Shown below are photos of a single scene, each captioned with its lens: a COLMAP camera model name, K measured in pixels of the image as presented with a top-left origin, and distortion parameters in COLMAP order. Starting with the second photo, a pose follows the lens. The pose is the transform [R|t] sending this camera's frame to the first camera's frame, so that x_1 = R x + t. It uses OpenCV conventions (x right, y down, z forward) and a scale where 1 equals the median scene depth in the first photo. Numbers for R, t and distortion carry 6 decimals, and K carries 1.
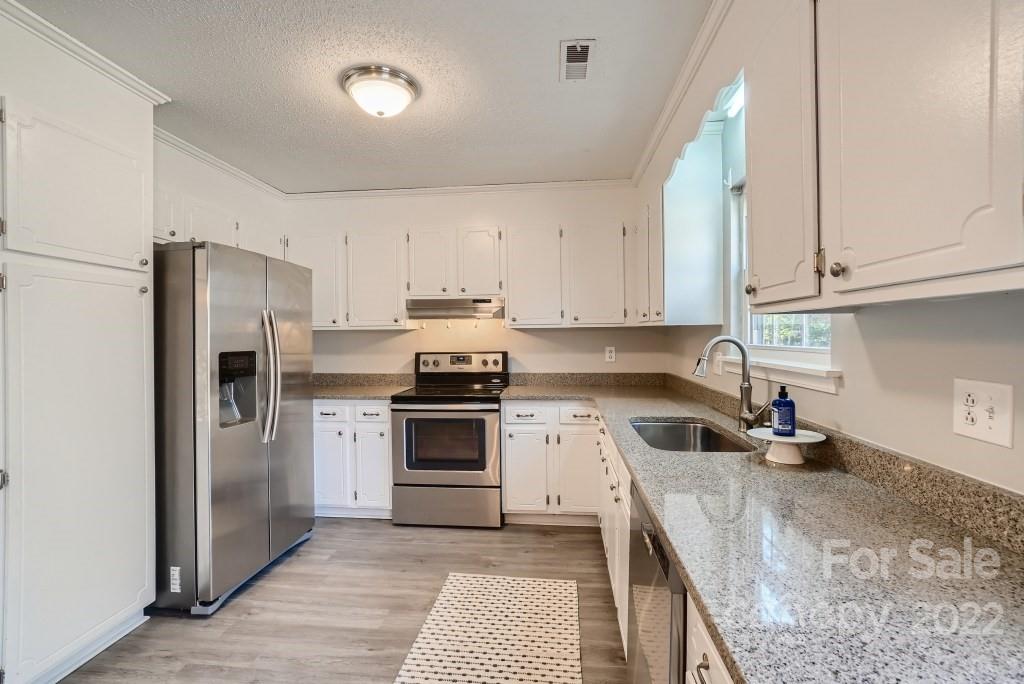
lens RADIAL K [[476.0, 0, 482.6], [0, 476.0, 339.5], [0, 0, 1]] dist [-0.043079, 0.000771]
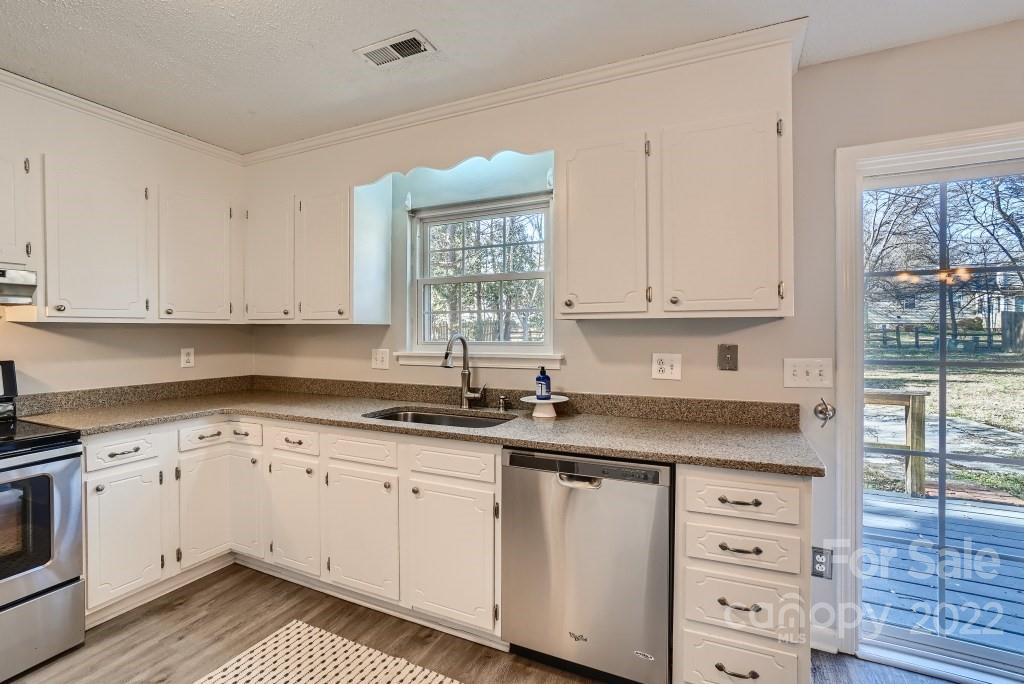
lens RADIAL K [[466.0, 0, 513.5], [0, 466.0, 337.9], [0, 0, 1]] dist [-0.040581, 0.013952]
pose [[0.293430, -0.003173, 0.955975, -0.337259], [0.007942, 0.999968, 0.000881, 0.001257], [-0.955948, 0.007334, 0.293446, 0.260333]]
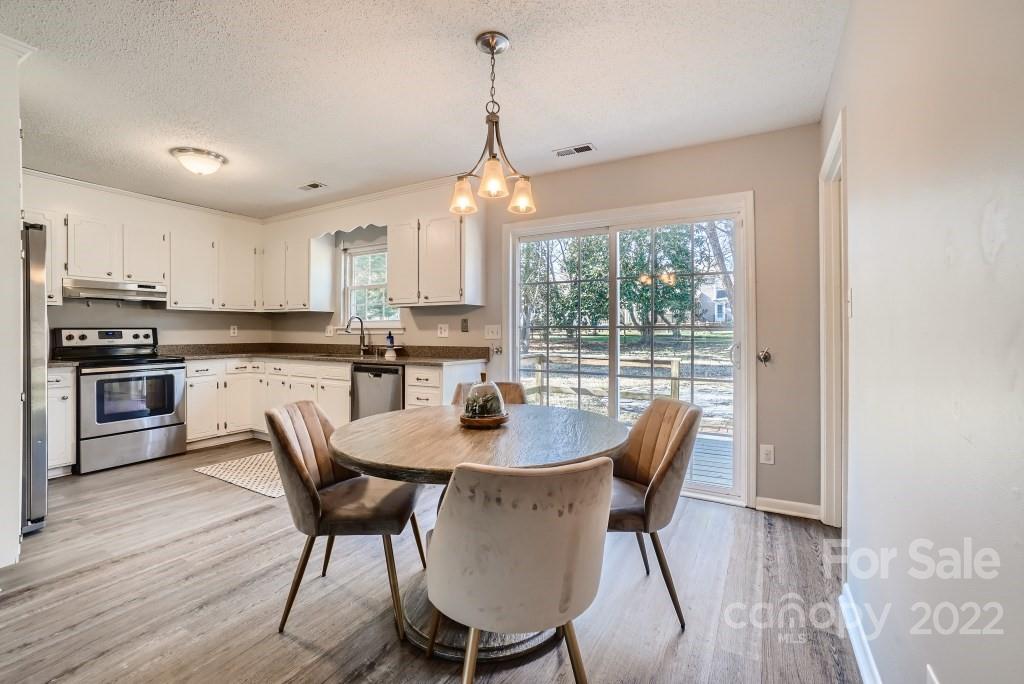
lens RADIAL K [[486.4, 0, 486.3], [0, 486.4, 340.1], [0, 0, 1]] dist [-0.026401, 0.000695]
pose [[0.457392, -0.002567, 0.889261, -0.751836], [-0.001232, 0.999993, 0.003520, 0.057760], [-0.889264, -0.002706, 0.457386, -0.399067]]
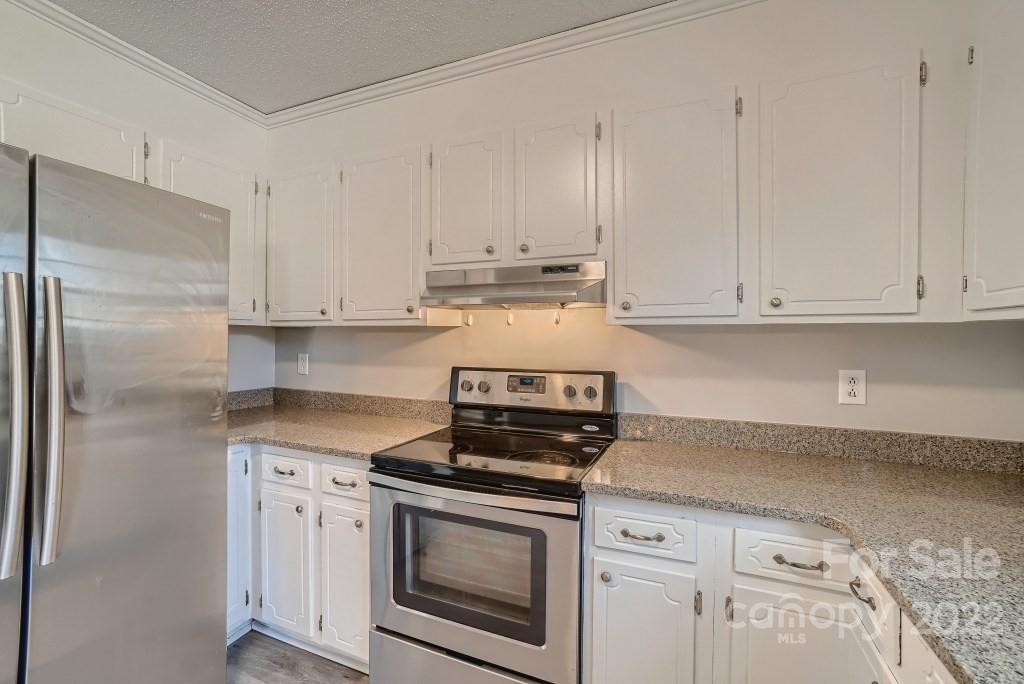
lens RADIAL K [[486.4, 0, 486.3], [0, 486.4, 340.1], [0, 0, 1]] dist [-0.026401, 0.000695]
pose [[0.964903, 0.018152, -0.261980, 0.060640], [-0.018660, 0.999826, 0.000550, -0.006534], [0.261944, 0.004358, 0.965073, 0.517282]]
